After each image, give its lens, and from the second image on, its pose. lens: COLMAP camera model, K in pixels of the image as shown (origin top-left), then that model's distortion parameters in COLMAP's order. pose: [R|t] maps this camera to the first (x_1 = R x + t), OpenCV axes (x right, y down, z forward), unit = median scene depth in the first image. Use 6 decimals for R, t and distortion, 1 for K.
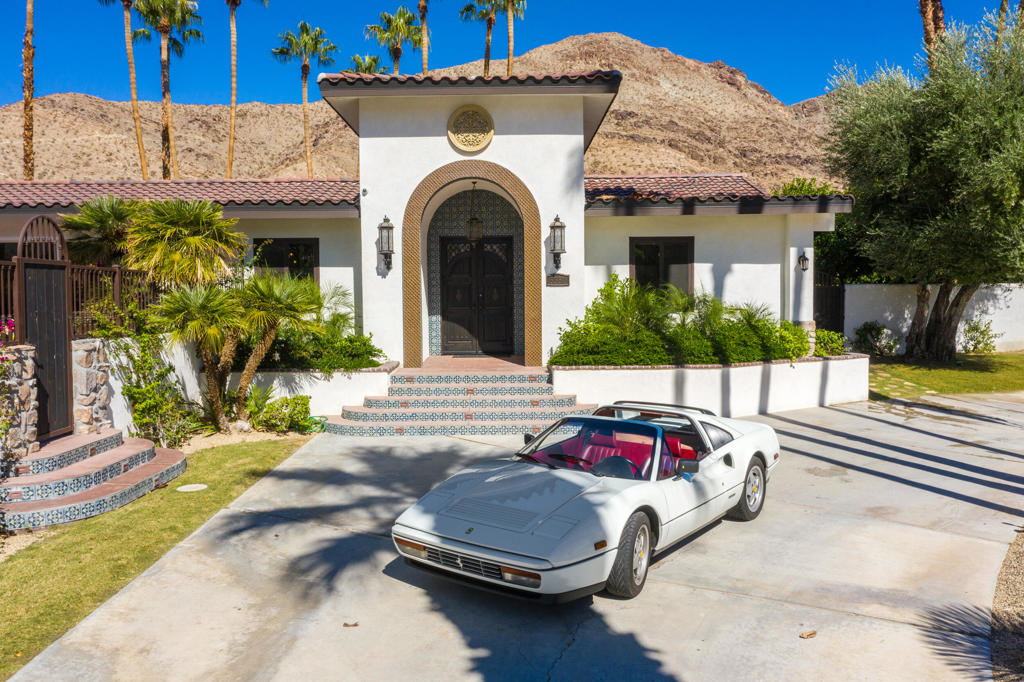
lens RADIAL K [[804.9, 0, 514.0], [0, 804.9, 340.2], [0, 0, 1]] dist [-0.014957, -0.004440]
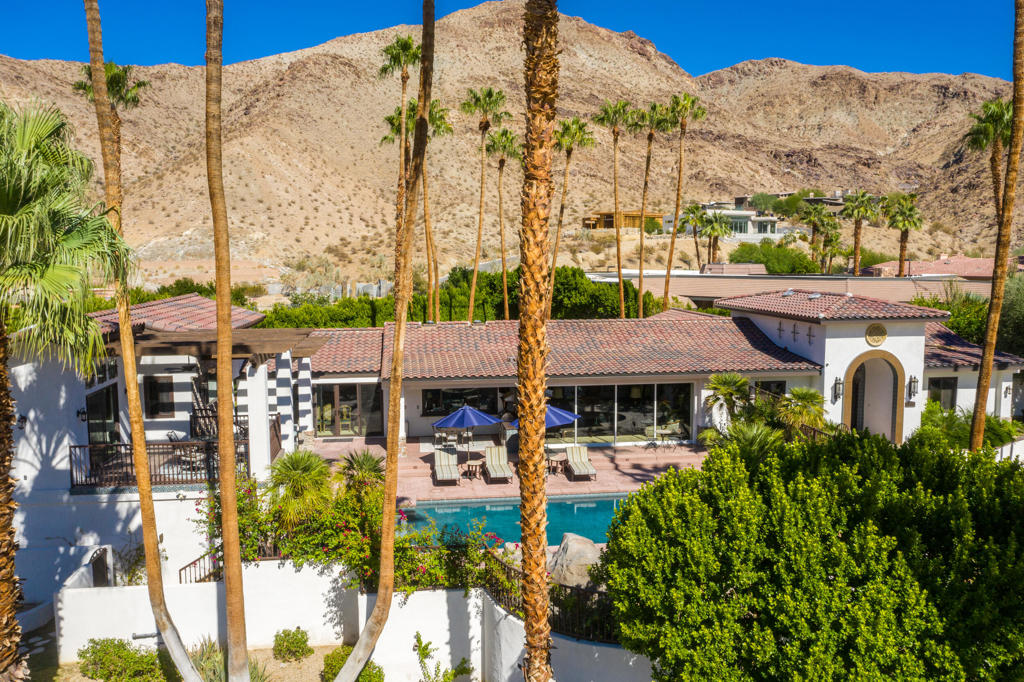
lens RADIAL K [[805.8, 0, 512.0], [0, 805.8, 341.0], [0, 0, 1]] dist [-0.015485, 0.002966]
pose [[0.992711, -0.008008, 0.120255, -1.044043], [0.001977, 0.998738, 0.050184, -0.294813], [-0.120505, -0.049581, 0.991474, -0.808676]]
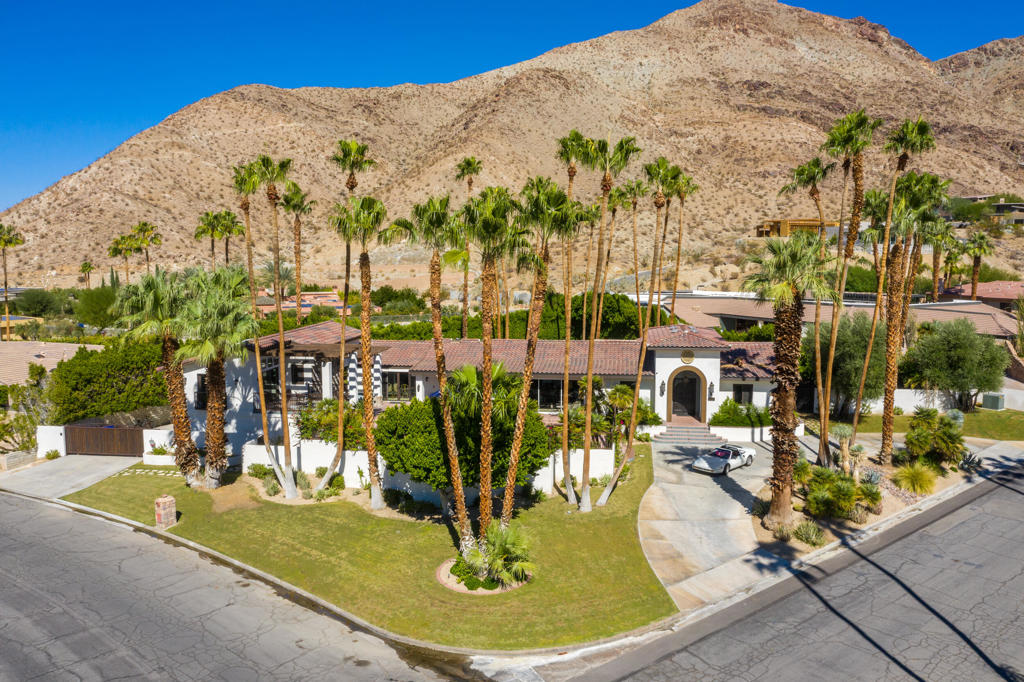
lens RADIAL K [[803.2, 0, 512.0], [0, 803.2, 341.0], [0, 0, 1]] dist [-0.017020, 0.000441]
pose [[0.987998, 0.023110, -0.152727, -0.234515], [-0.014047, 0.998090, 0.060154, -0.445454], [0.153826, -0.057287, 0.986436, -2.184950]]
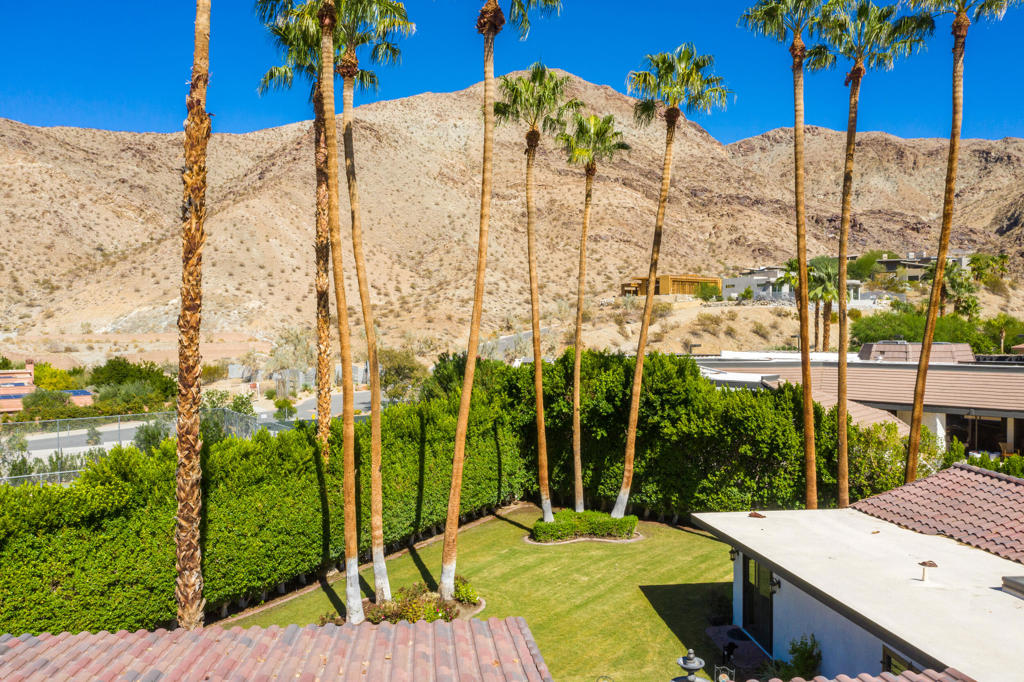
lens RADIAL K [[805.8, 0, 512.0], [0, 805.8, 341.0], [0, 0, 1]] dist [-0.015485, 0.002966]
pose [[0.996205, 0.001347, 0.087022, -0.853578], [0.001832, 0.999334, -0.036443, -0.411617], [-0.087013, 0.036464, 0.995540, 1.006601]]
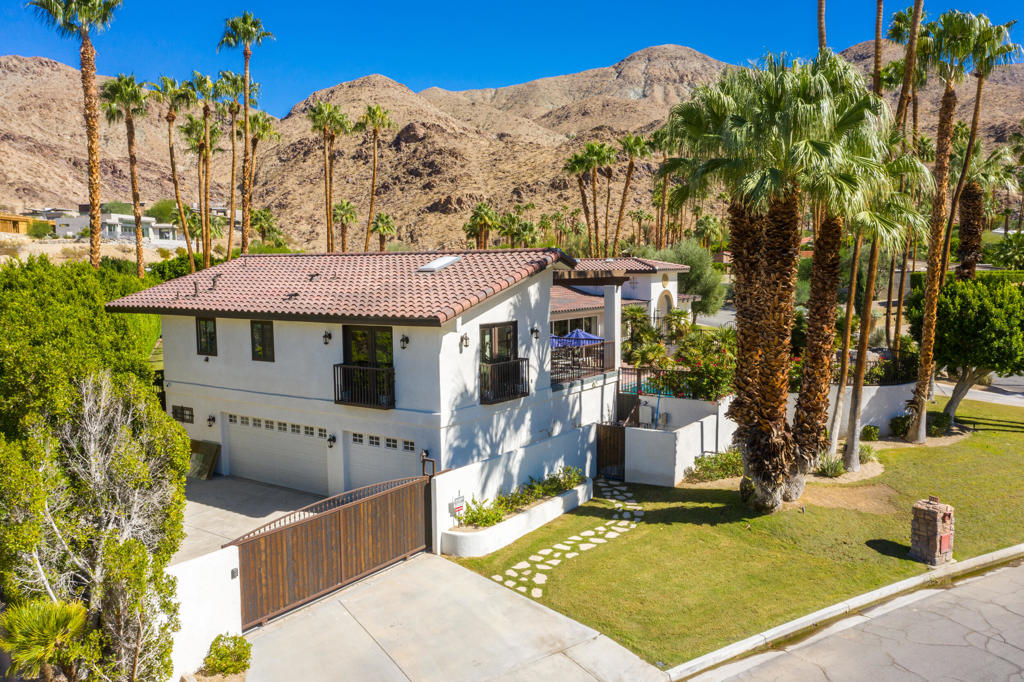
lens RADIAL K [[803.2, 0, 512.0], [0, 803.2, 341.0], [0, 0, 1]] dist [-0.017020, 0.000441]
pose [[0.562222, -0.071169, 0.823918, -2.740601], [0.048342, 0.997415, 0.053168, -0.184206], [-0.825572, 0.009938, 0.564209, -0.335394]]
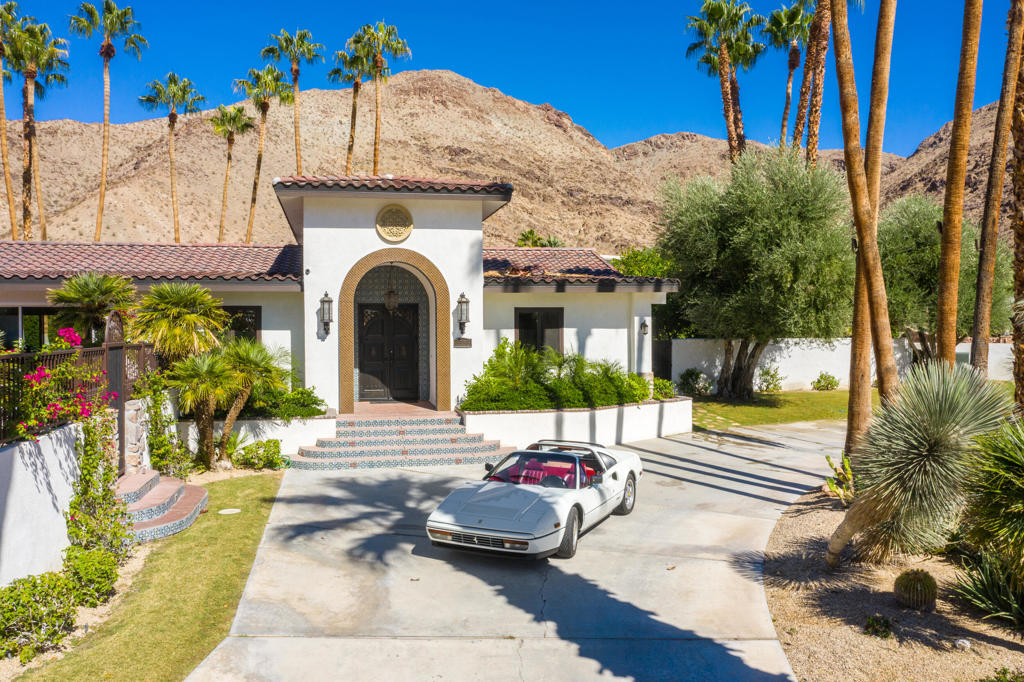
lens RADIAL K [[803.2, 0, 512.0], [0, 803.2, 341.0], [0, 0, 1]] dist [-0.017020, 0.000441]
pose [[0.979069, 0.000447, 0.203529, -0.108024], [0.007084, 0.999317, -0.036272, -0.026017], [-0.203406, 0.036955, 0.978397, -0.219882]]
